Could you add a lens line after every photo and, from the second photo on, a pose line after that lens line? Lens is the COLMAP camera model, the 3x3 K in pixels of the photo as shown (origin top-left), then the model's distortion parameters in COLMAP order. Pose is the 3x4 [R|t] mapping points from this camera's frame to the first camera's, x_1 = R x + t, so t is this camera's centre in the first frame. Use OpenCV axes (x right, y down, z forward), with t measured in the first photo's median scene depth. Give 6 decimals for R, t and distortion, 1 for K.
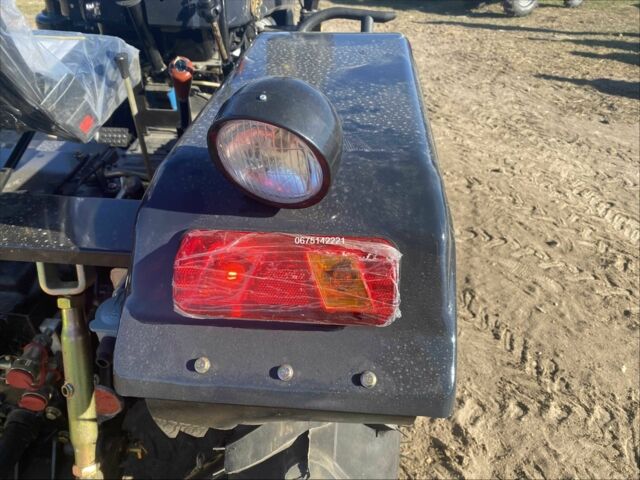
lens RADIAL K [[485.9, 0, 321.7], [0, 485.9, 240.7], [0, 0, 1]] dist [0.025166, -0.017767]
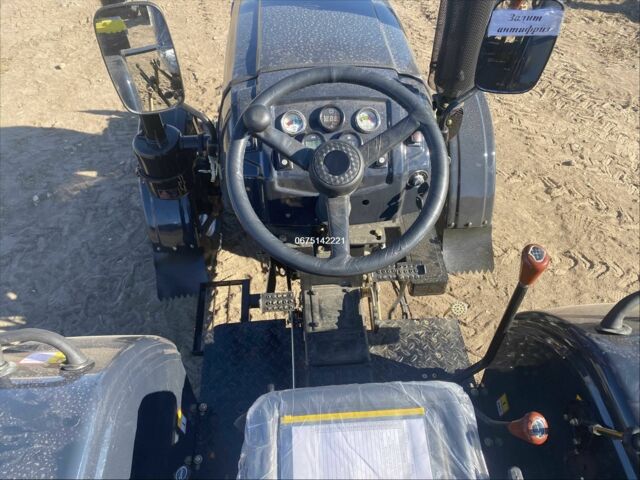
lens RADIAL K [[485.9, 0, 319.6], [0, 485.9, 240.5], [0, 0, 1]] dist [0.025166, -0.017767]
pose [[0.989470, -0.129956, 0.063714, -0.222801], [0.111819, 0.965888, 0.233576, -0.299210], [-0.091895, -0.223992, 0.970249, 0.082241]]
